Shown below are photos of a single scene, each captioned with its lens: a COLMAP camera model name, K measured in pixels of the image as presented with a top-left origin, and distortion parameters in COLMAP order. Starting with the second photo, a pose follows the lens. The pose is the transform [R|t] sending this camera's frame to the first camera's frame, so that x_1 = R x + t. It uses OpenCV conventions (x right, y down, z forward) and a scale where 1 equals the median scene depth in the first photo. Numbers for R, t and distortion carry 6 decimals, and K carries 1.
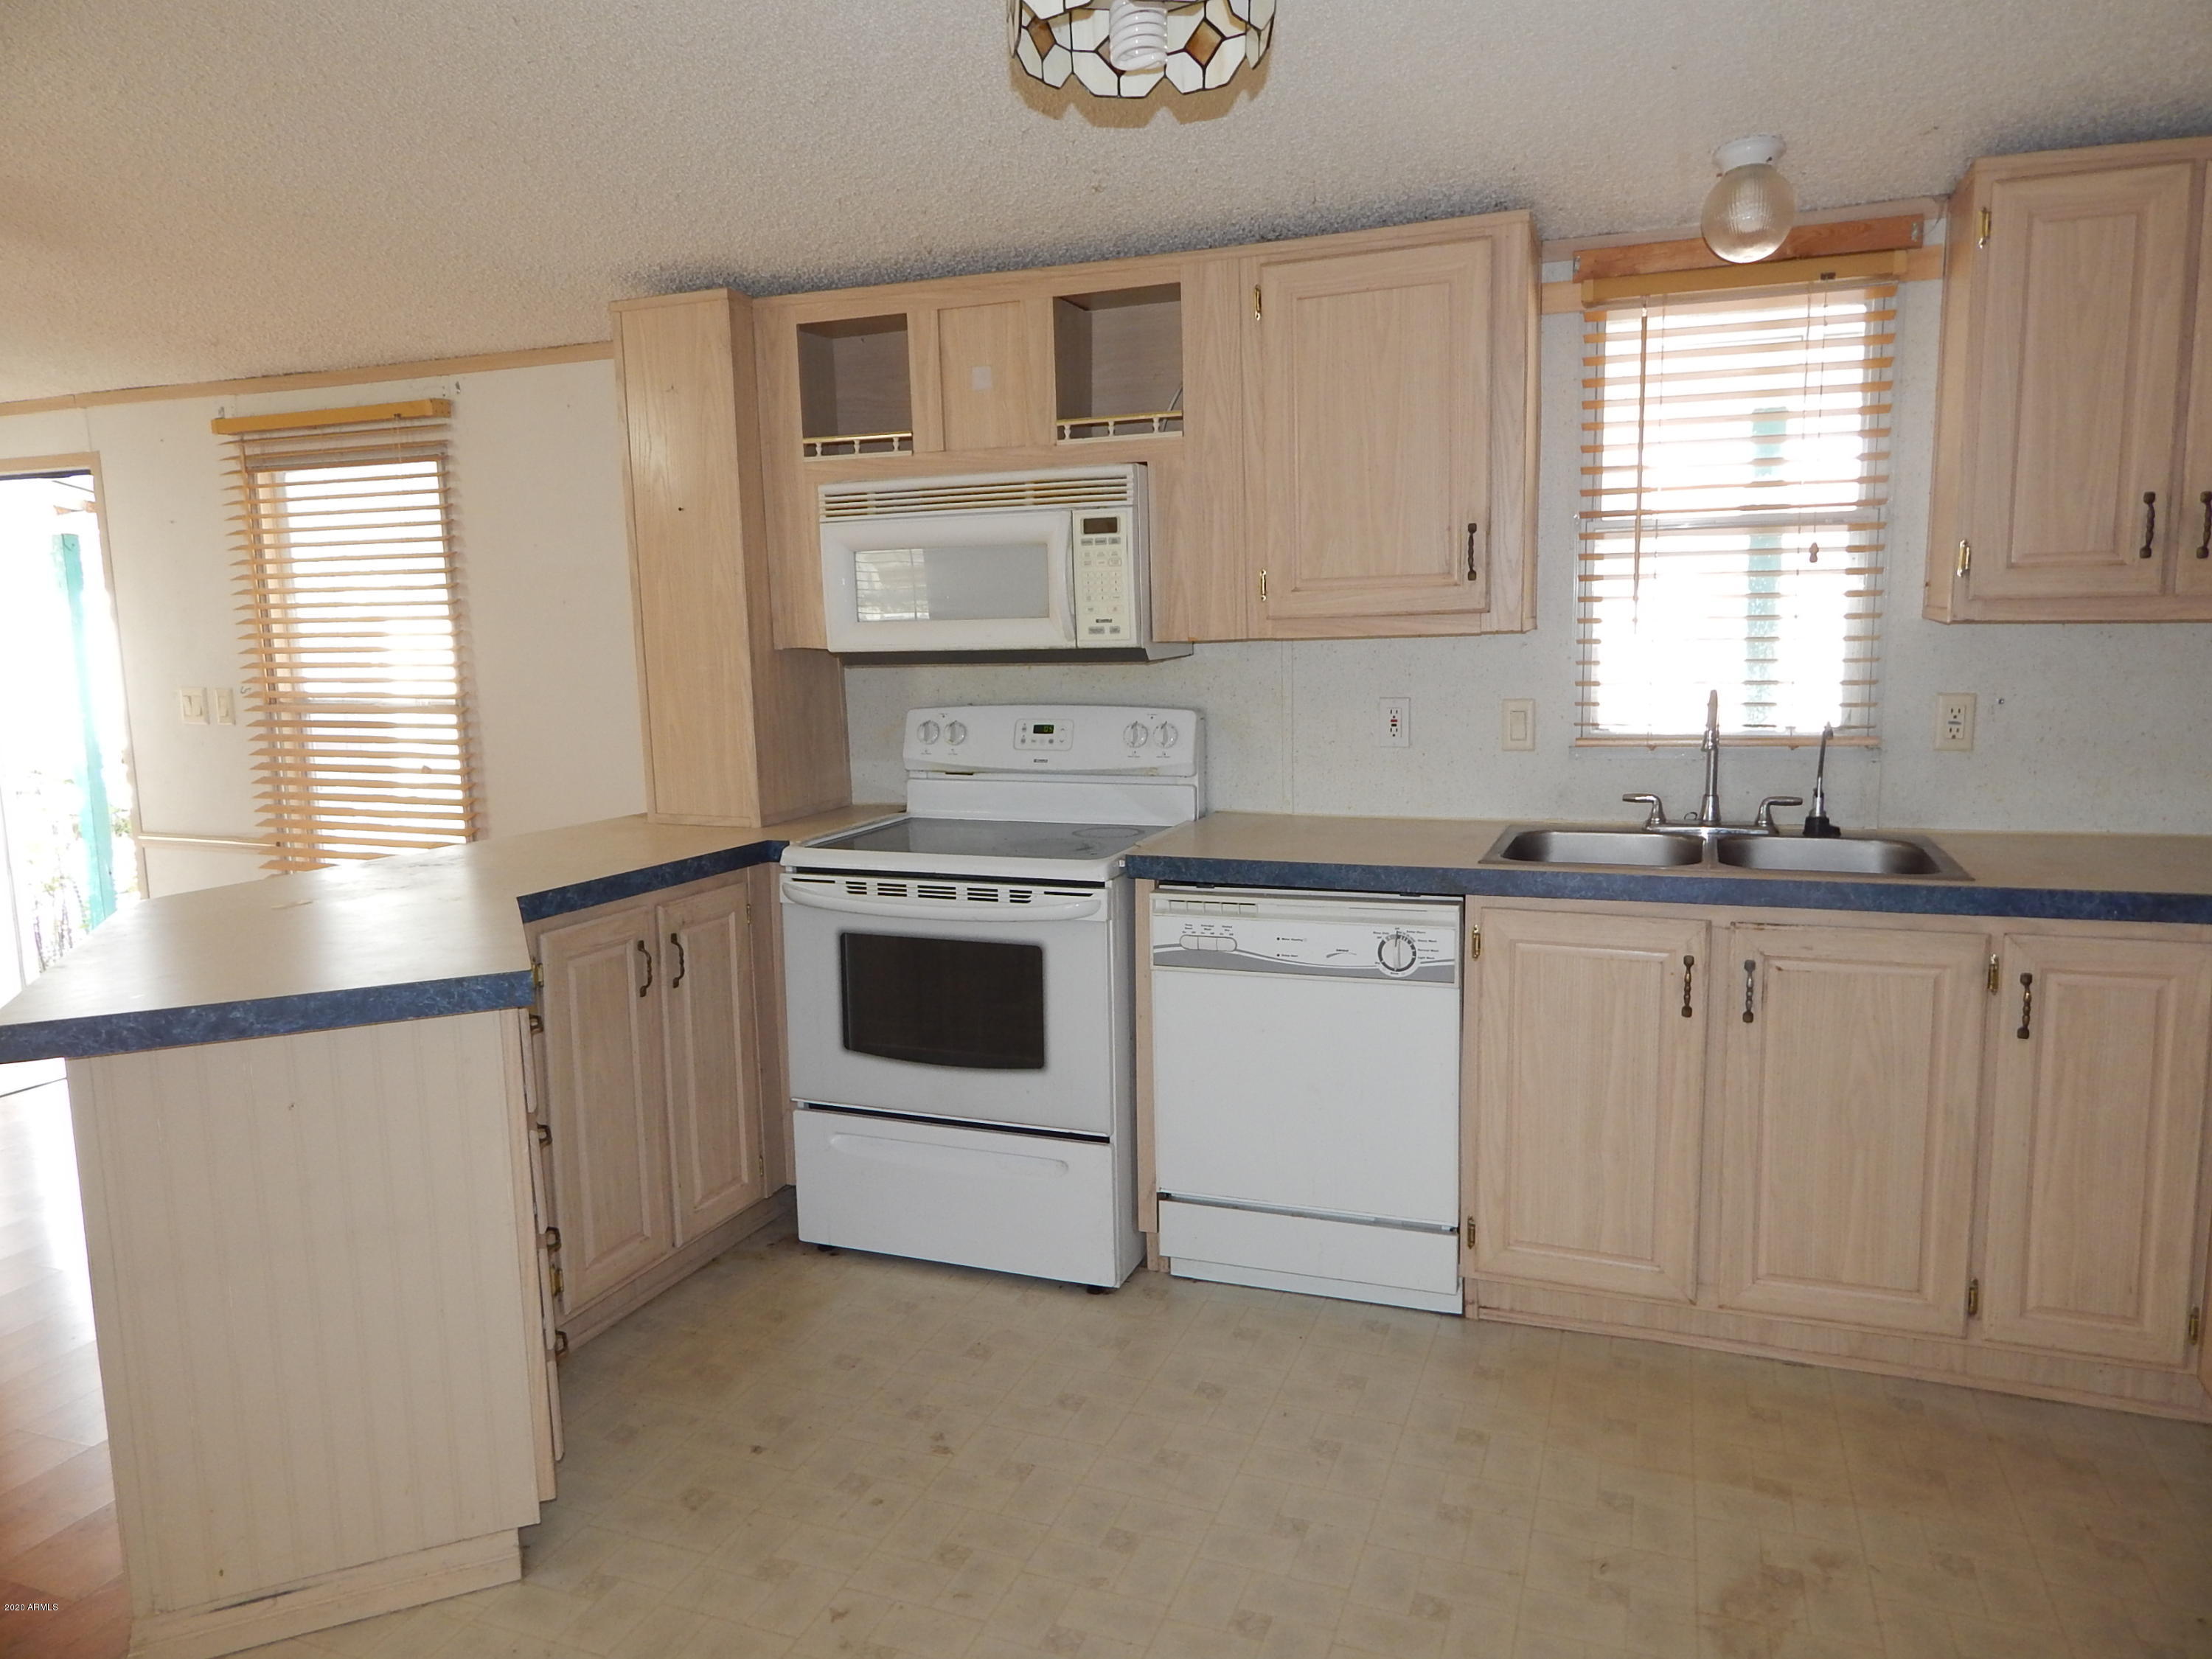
lens RADIAL K [[1456.3, 0, 1101.3], [0, 1456.3, 824.6], [0, 0, 1]] dist [0.005198, -0.003515]
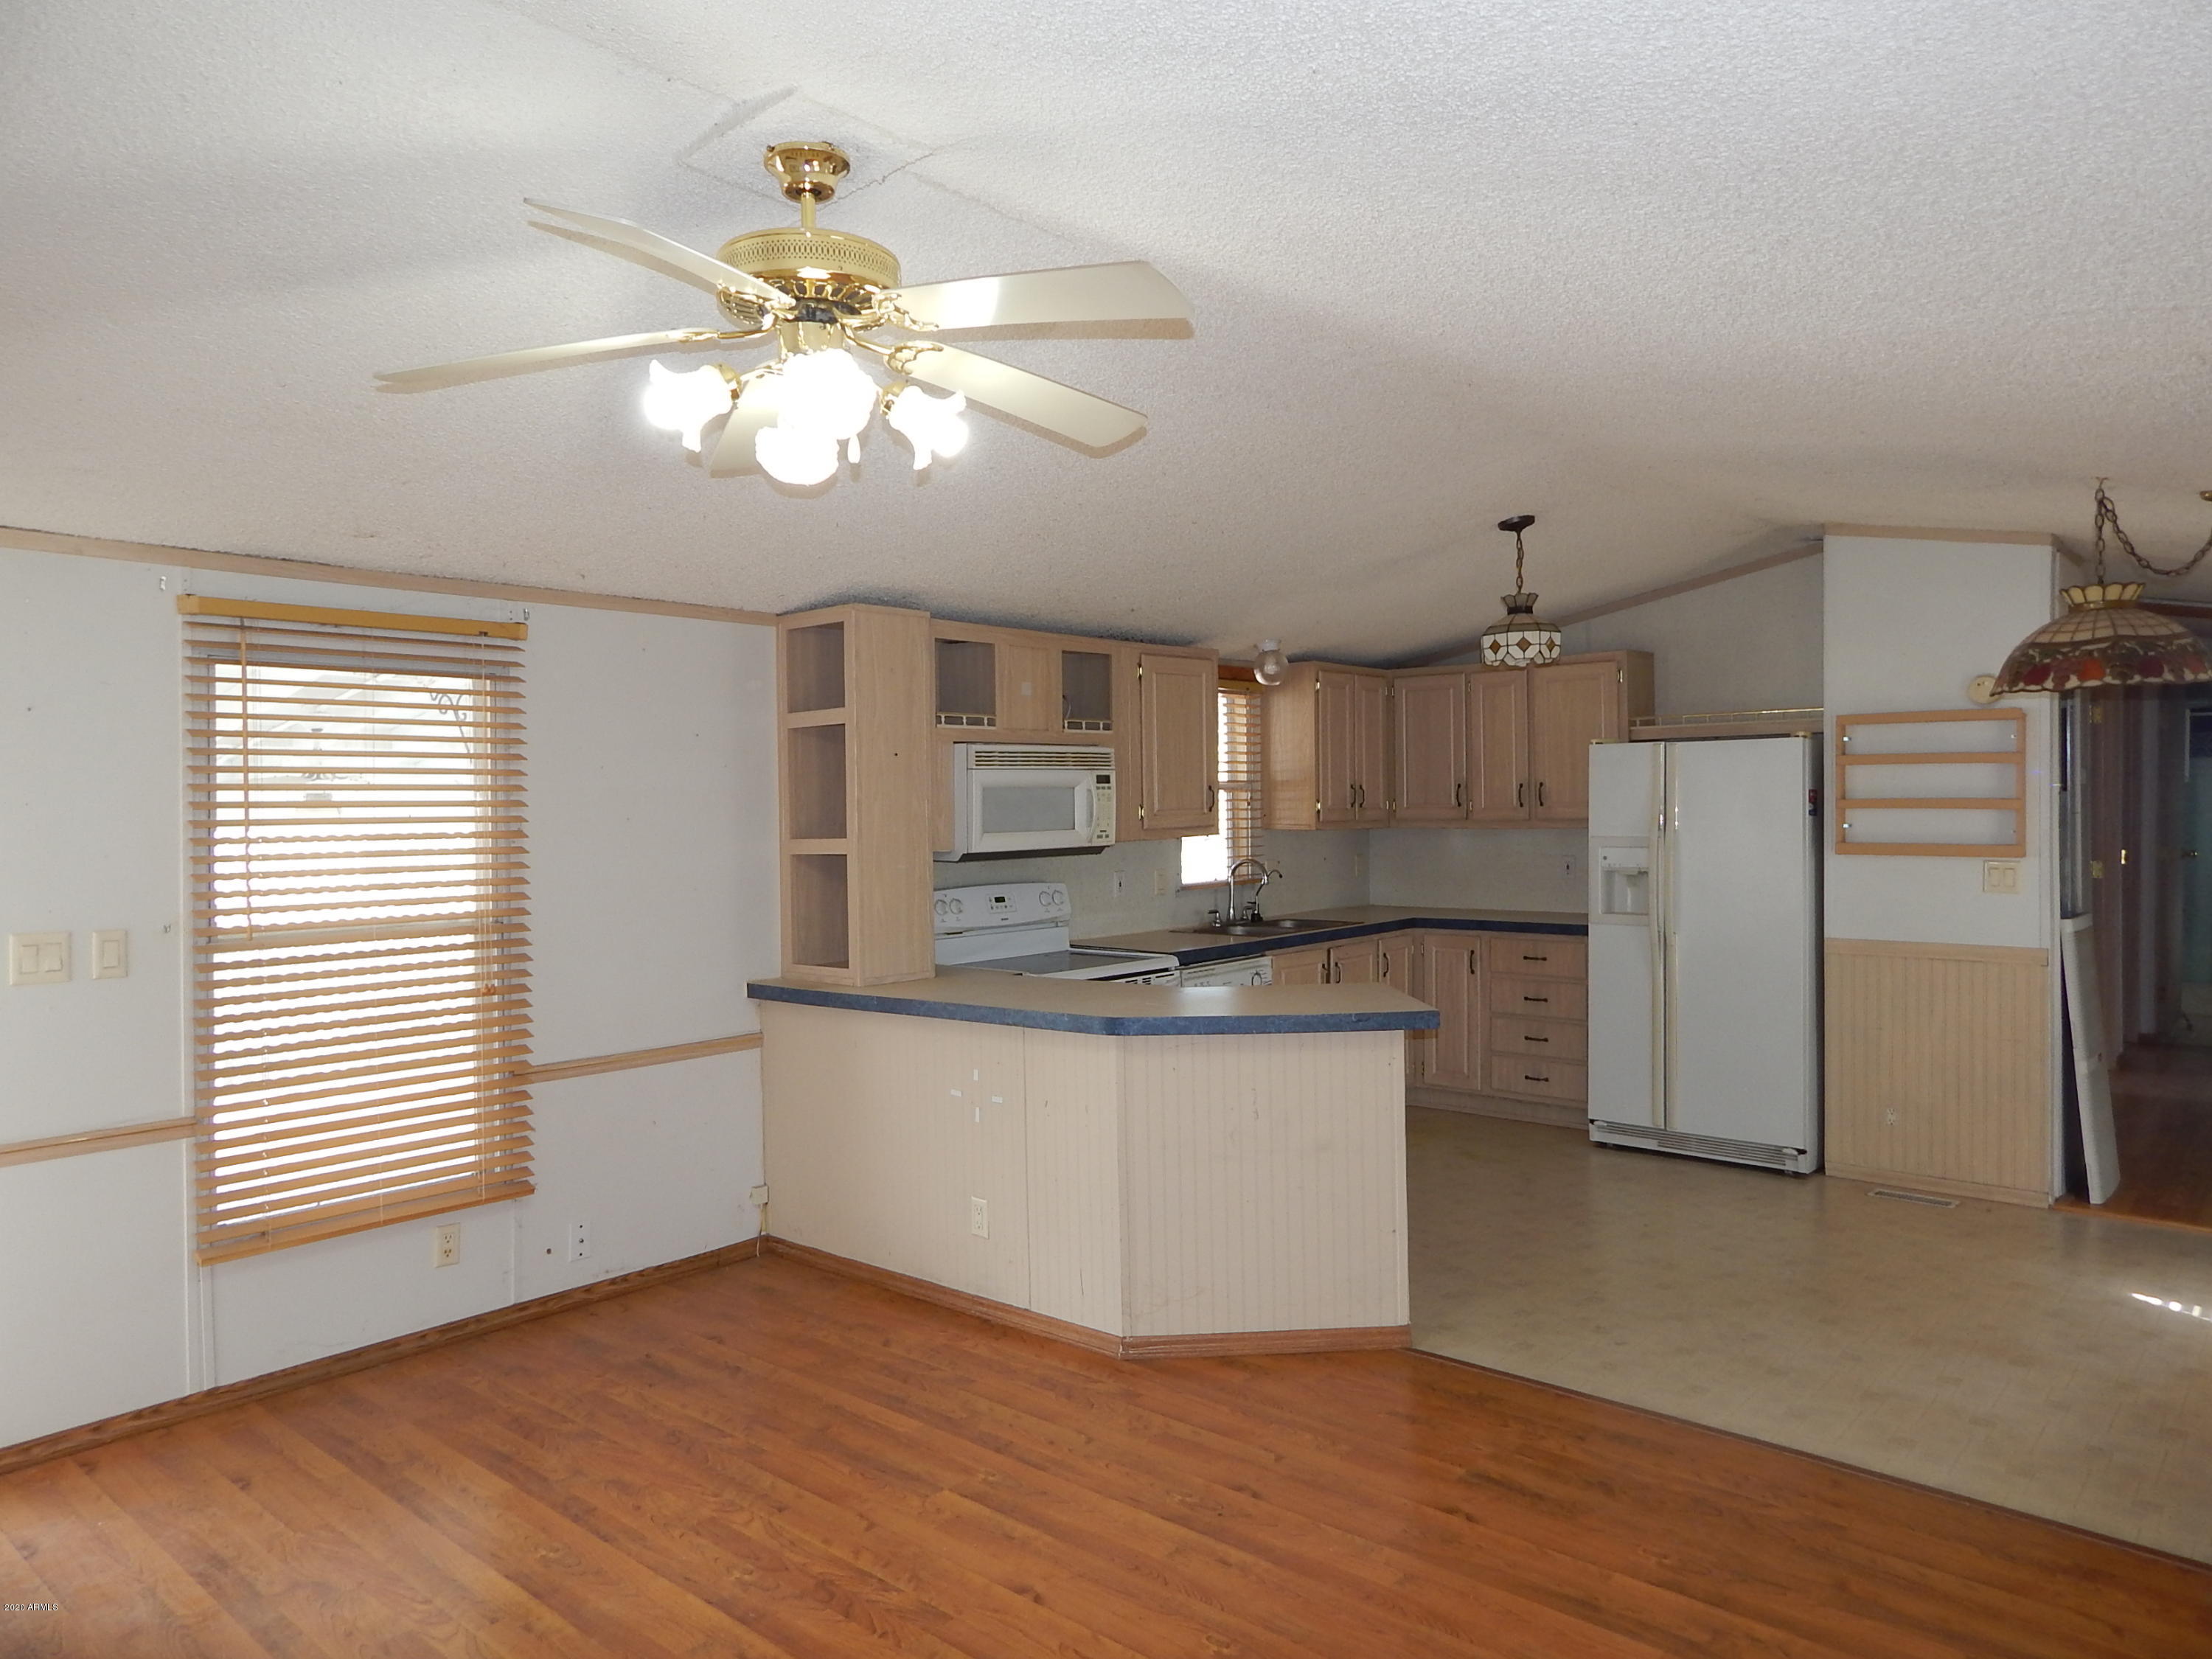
lens RADIAL K [[1456.3, 0, 1101.3], [0, 1456.3, 824.6], [0, 0, 1]] dist [0.005198, -0.003515]
pose [[0.353682, 0.001977, 0.935364, -1.811204], [0.140880, 0.988478, -0.055359, -0.052315], [-0.924695, 0.151354, 0.349328, 0.400162]]
